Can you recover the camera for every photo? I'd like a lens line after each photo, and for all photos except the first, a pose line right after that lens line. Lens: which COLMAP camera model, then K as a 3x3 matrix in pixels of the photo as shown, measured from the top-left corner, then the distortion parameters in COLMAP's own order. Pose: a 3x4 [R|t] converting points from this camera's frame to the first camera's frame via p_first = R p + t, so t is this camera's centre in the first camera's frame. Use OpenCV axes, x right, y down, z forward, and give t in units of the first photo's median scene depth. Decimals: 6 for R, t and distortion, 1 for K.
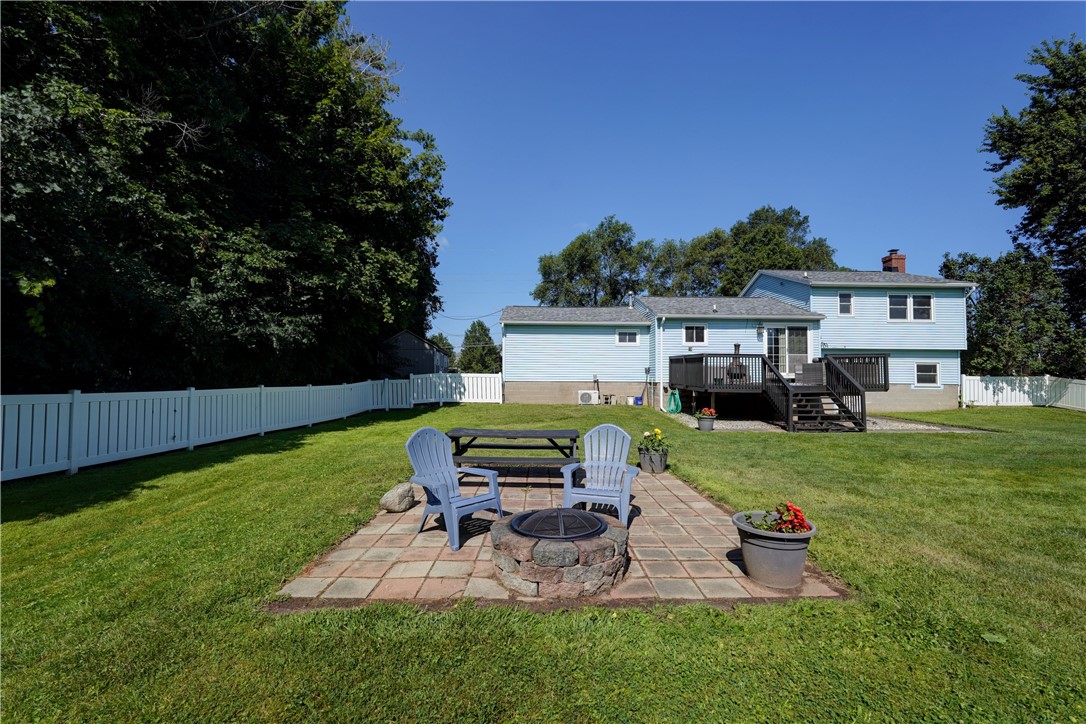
lens RADIAL K [[507.1, 0, 541.9], [0, 507.1, 368.0], [0, 0, 1]] dist [-0.013989, -0.000041]
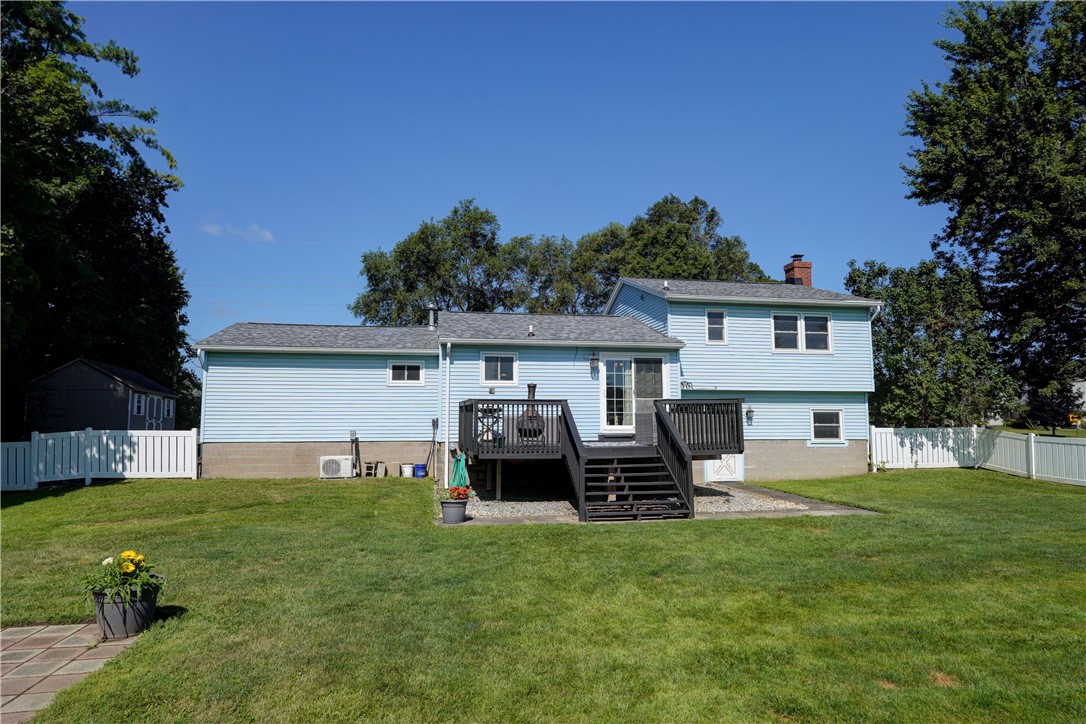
lens RADIAL K [[712.2, 0, 543.5], [0, 712.2, 358.4], [0, 0, 1]] dist [-0.022948, 0.002788]
pose [[0.984231, 0.008817, 0.176666, 0.184497], [0.005083, 0.996934, -0.078077, -0.006480], [-0.176813, 0.077744, 0.981169, 0.068680]]
